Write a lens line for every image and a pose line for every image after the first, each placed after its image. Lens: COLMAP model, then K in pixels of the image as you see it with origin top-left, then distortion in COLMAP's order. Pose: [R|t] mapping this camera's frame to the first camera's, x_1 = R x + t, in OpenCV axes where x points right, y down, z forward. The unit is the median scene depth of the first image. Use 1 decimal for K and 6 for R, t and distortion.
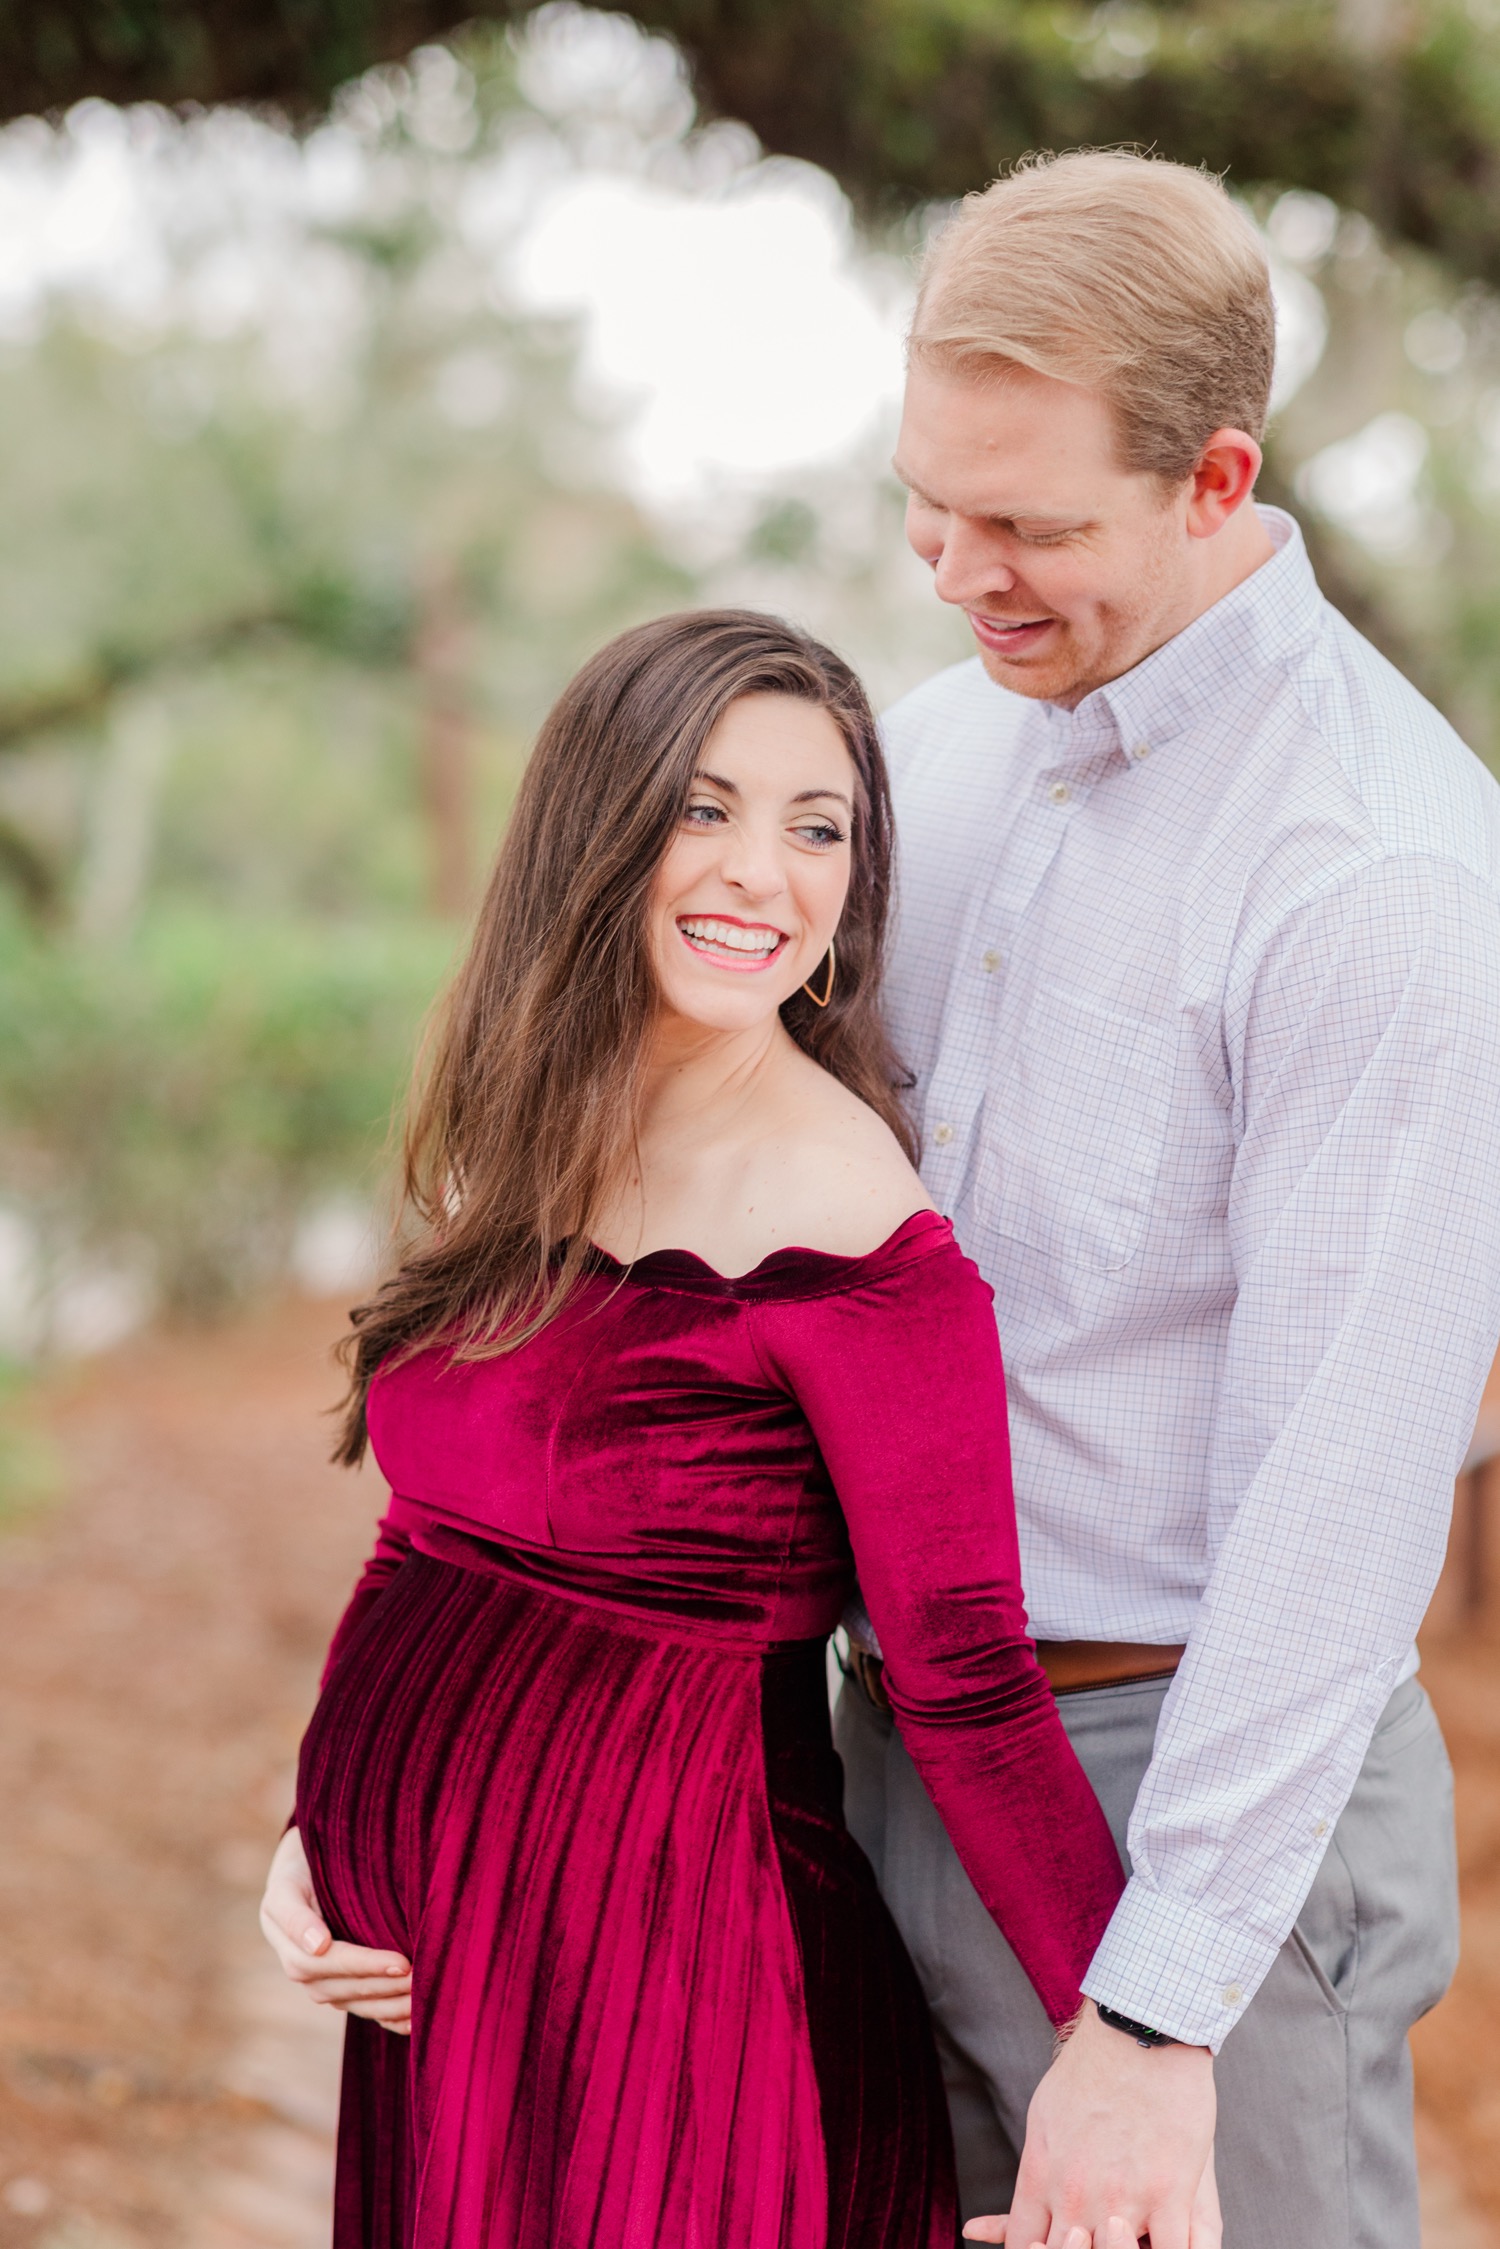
lens RADIAL K [[5322.4, 0, 750.0], [0, 5322.4, 1124.5], [0, 0, 1]] dist [0.070591, 0.190380]
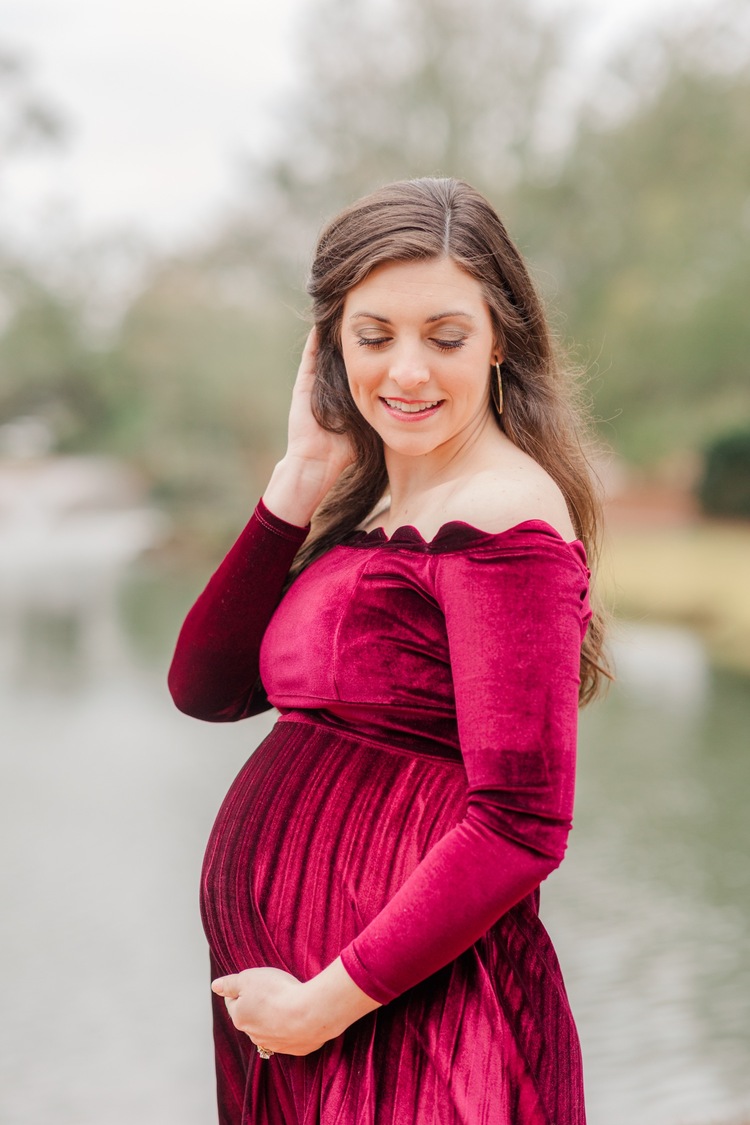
lens RADIAL K [[2662.4, 0, 375.0], [0, 2662.4, 562.5], [0, 0, 1]] dist [0.070591, 0.190380]
pose [[0.999725, 0.012676, -0.019736, -0.012710], [-0.011924, 0.999215, 0.037767, 0.002252], [0.020199, -0.037521, 0.999092, 0.162453]]
